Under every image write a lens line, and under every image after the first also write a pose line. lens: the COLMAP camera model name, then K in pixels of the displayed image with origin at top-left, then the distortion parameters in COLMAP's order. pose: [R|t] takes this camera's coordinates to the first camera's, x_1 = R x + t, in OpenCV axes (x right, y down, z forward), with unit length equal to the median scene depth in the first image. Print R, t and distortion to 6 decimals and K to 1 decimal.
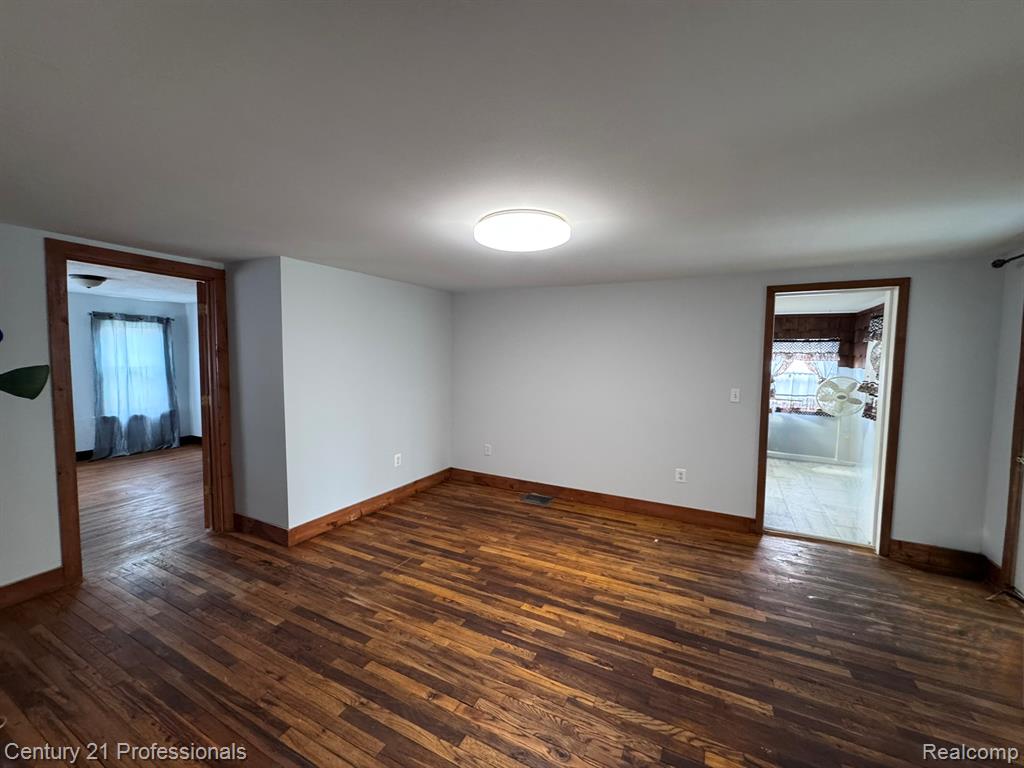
lens RADIAL K [[409.3, 0, 509.9], [0, 409.3, 384.7], [0, 0, 1]] dist [-0.001526, -0.000250]
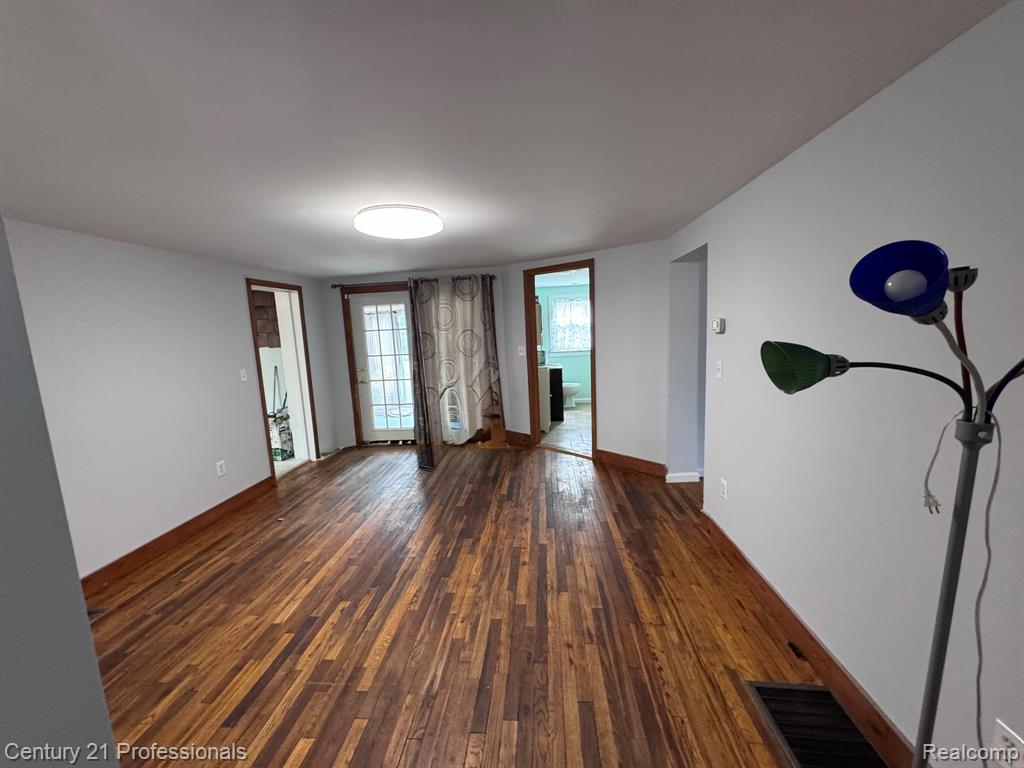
lens RADIAL K [[409.3, 0, 514.1], [0, 409.3, 387.0], [0, 0, 1]] dist [-0.001526, -0.000250]
pose [[-0.393604, -0.124999, 0.910742, -0.935962], [0.107862, 0.977589, 0.180790, -0.080744], [-0.912930, 0.169394, -0.371301, 0.963194]]
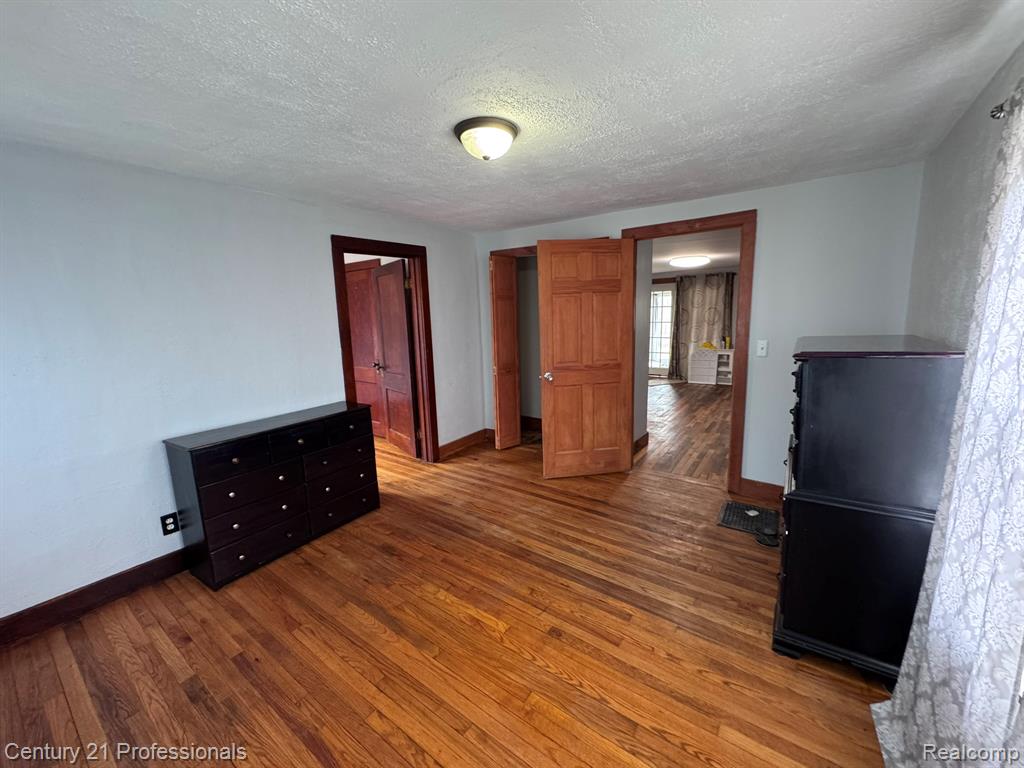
lens RADIAL K [[409.3, 0, 516.9], [0, 409.3, 378.4], [0, 0, 1]] dist [-0.001526, -0.000250]
pose [[0.133088, -0.167886, 0.976781, -2.283388], [0.093815, 0.983257, 0.156217, -0.111902], [-0.986654, 0.070846, 0.146610, 1.416768]]
